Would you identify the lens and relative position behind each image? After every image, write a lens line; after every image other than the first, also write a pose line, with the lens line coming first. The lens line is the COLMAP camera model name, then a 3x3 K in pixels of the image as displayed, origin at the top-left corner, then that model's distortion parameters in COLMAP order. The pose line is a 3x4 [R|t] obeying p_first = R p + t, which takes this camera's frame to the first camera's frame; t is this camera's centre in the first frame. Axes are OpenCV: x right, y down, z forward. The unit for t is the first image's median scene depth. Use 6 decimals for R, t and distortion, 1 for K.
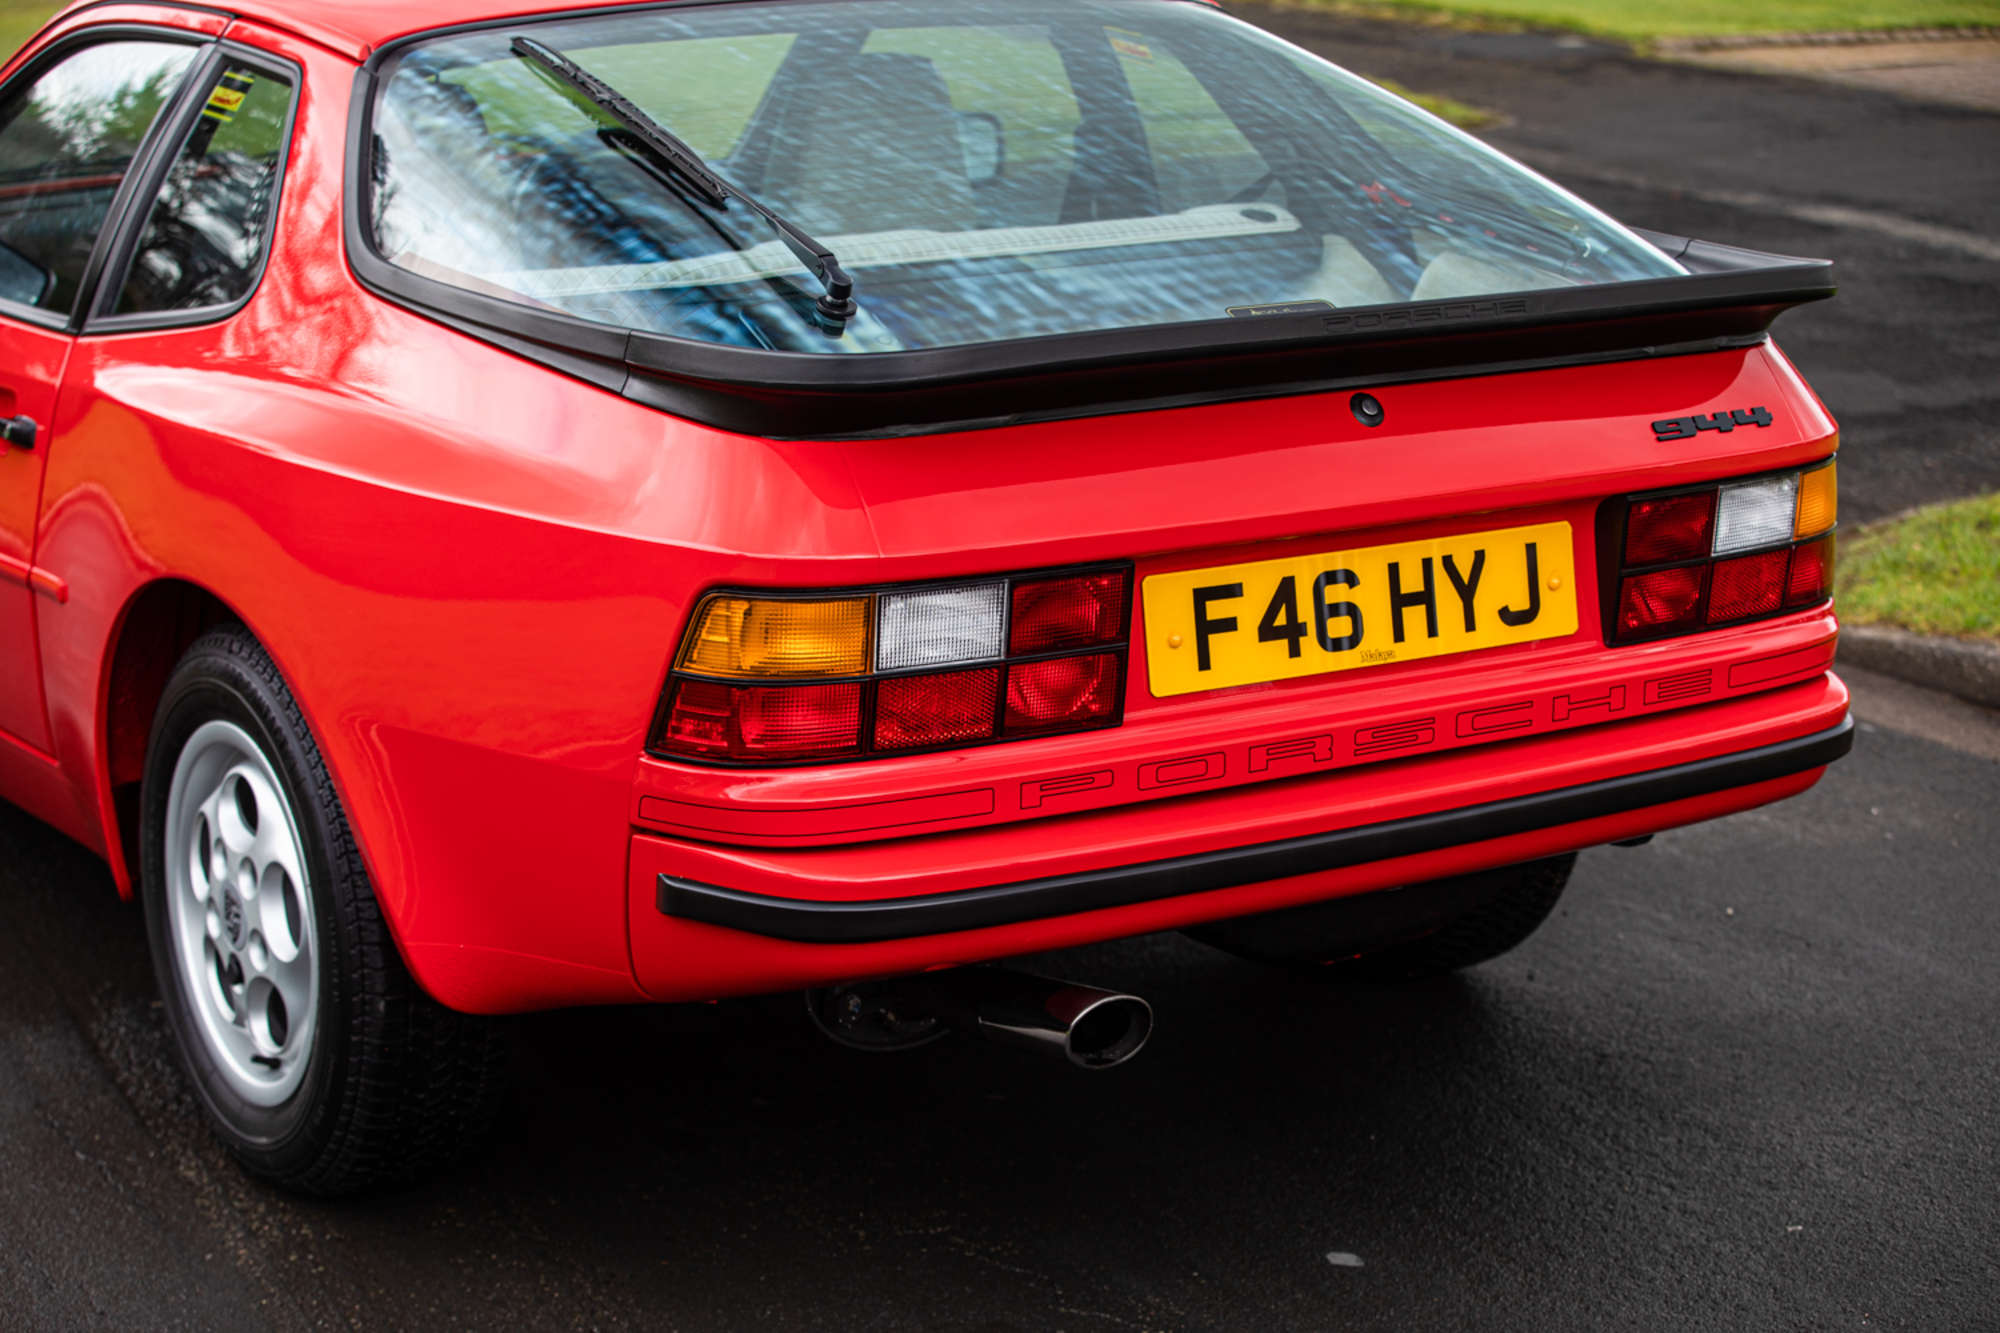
lens RADIAL K [[3778.3, 0, 1000.0], [0, 3778.3, 626.0], [0, 0, 1]] dist [0.034436, 0.000000]
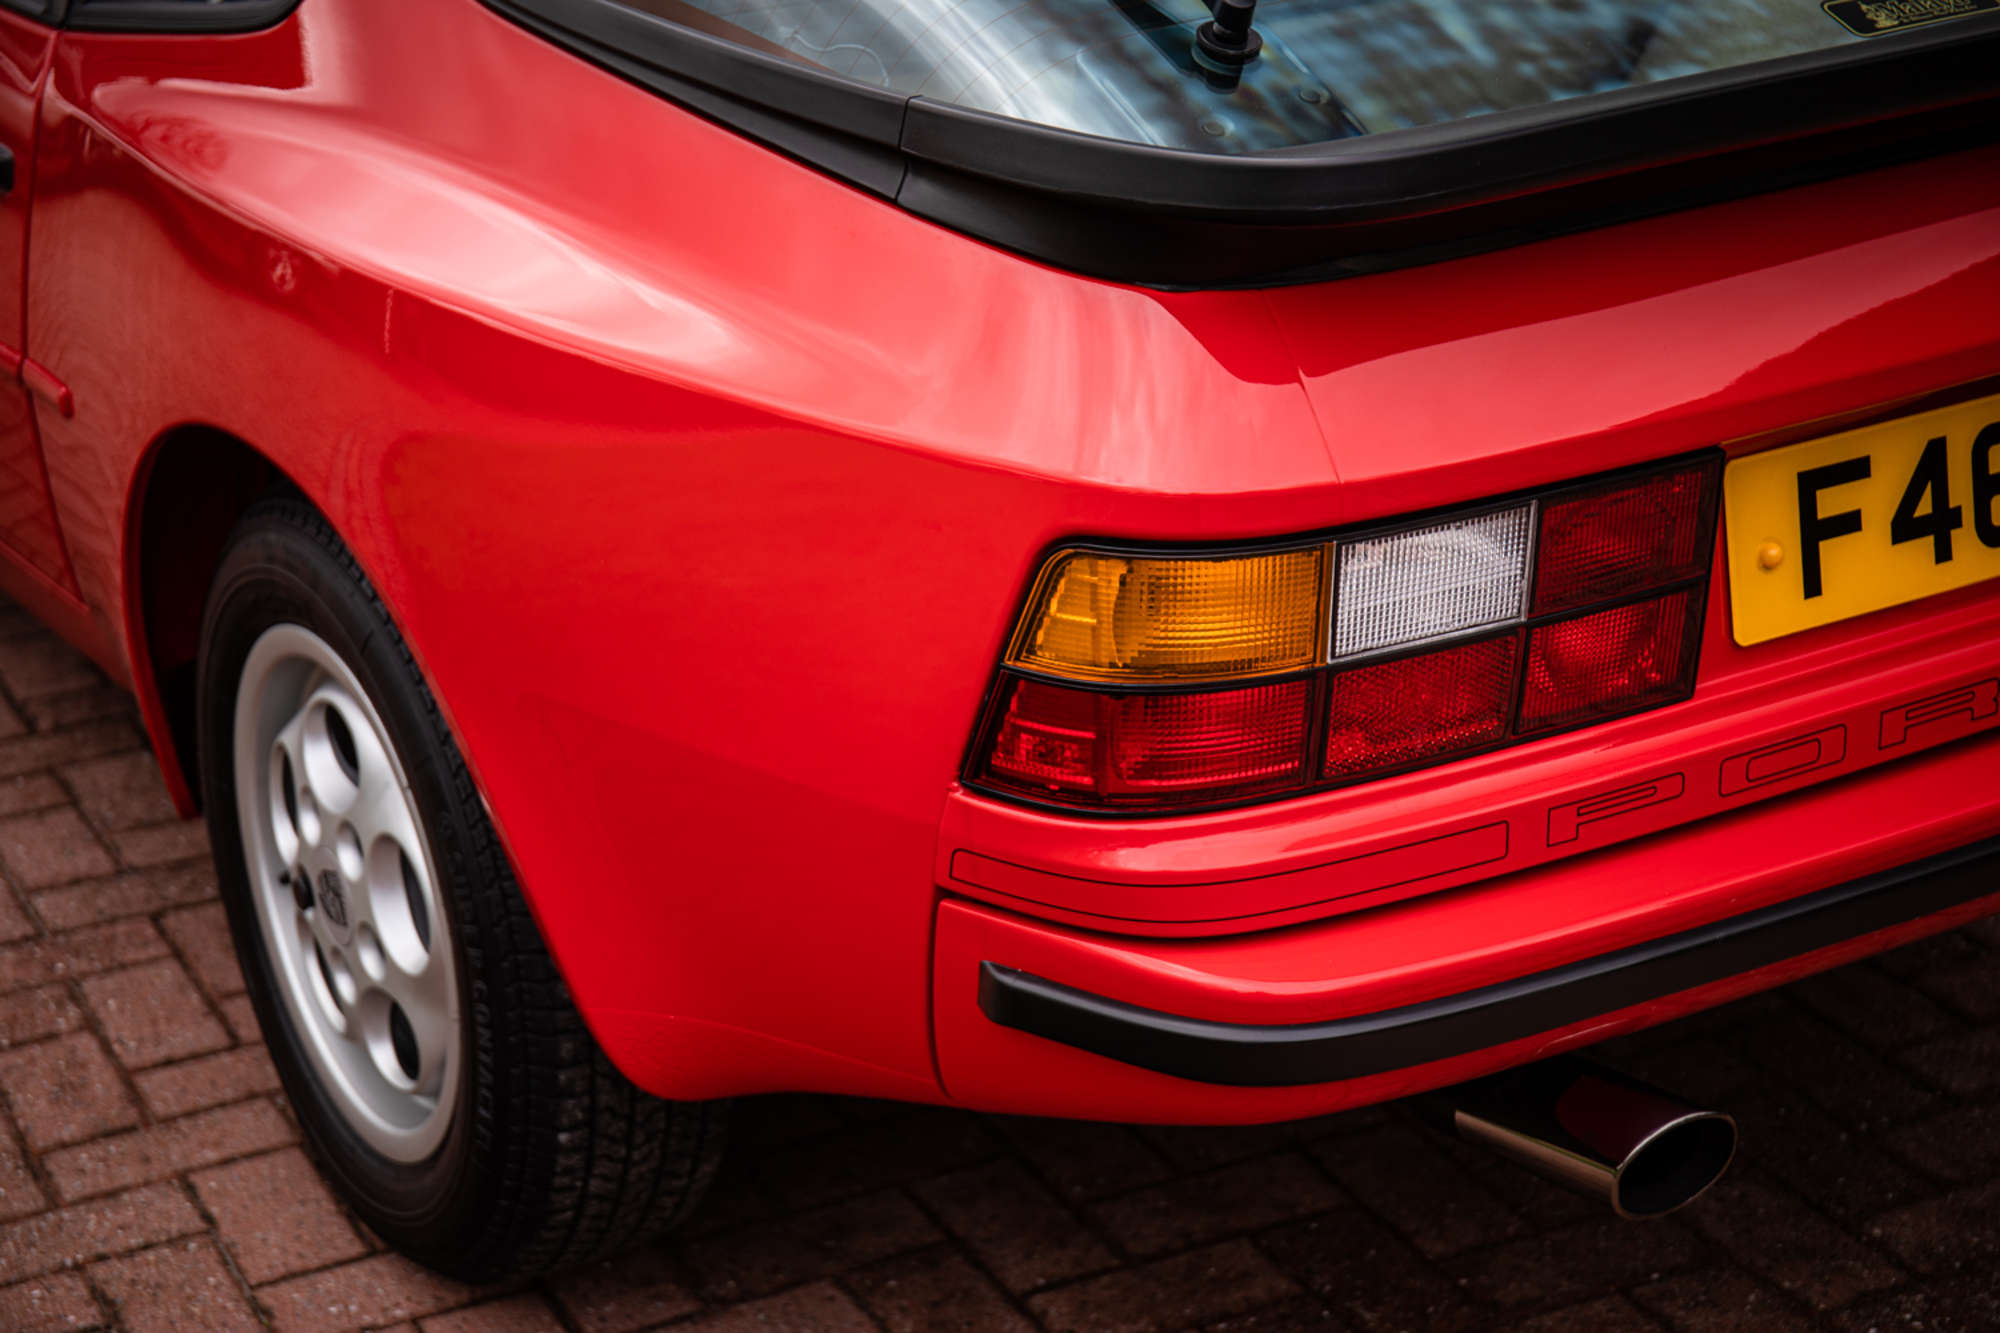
lens RADIAL K [[3778.3, 0, 1001.2], [0, 3778.3, 716.2], [0, 0, 1]] dist [0.034436, 0.000000]
pose [[0.999239, -0.024668, -0.030205, -0.063809], [0.029607, 0.983970, 0.175860, -0.084403], [0.025382, -0.176620, 0.983952, 0.356881]]
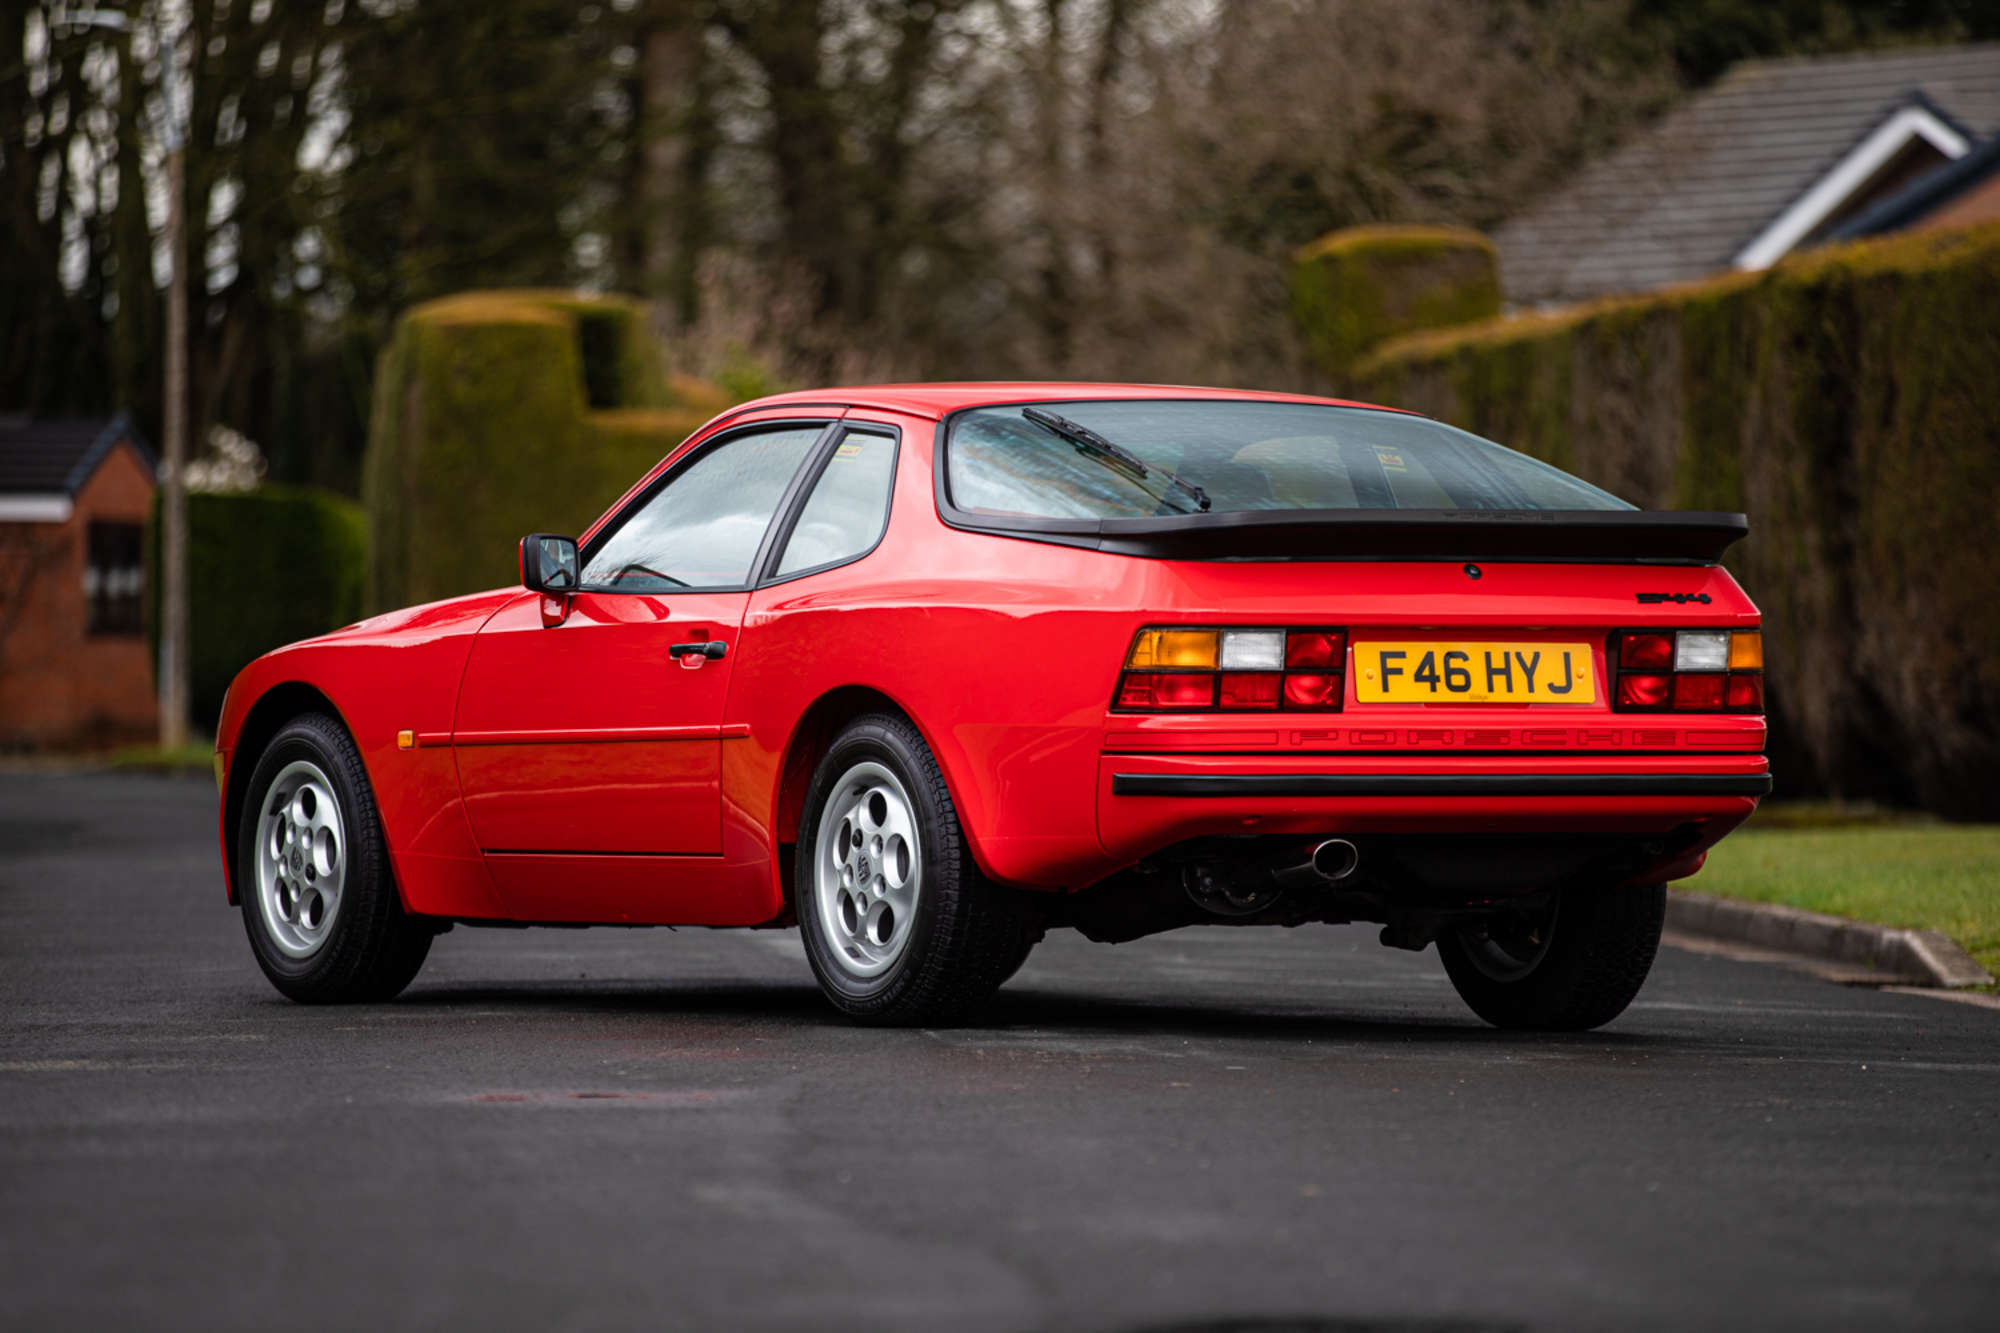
lens RADIAL K [[13678.7, 0, 997.0], [0, 13678.7, 670.0], [0, 0, 1]] dist [1.534910, 0.000000]
pose [[0.998808, 0.006101, -0.048431, 0.196802], [-0.016074, 0.977928, -0.208324, 1.489656], [0.046091, 0.208854, 0.976860, -5.992190]]
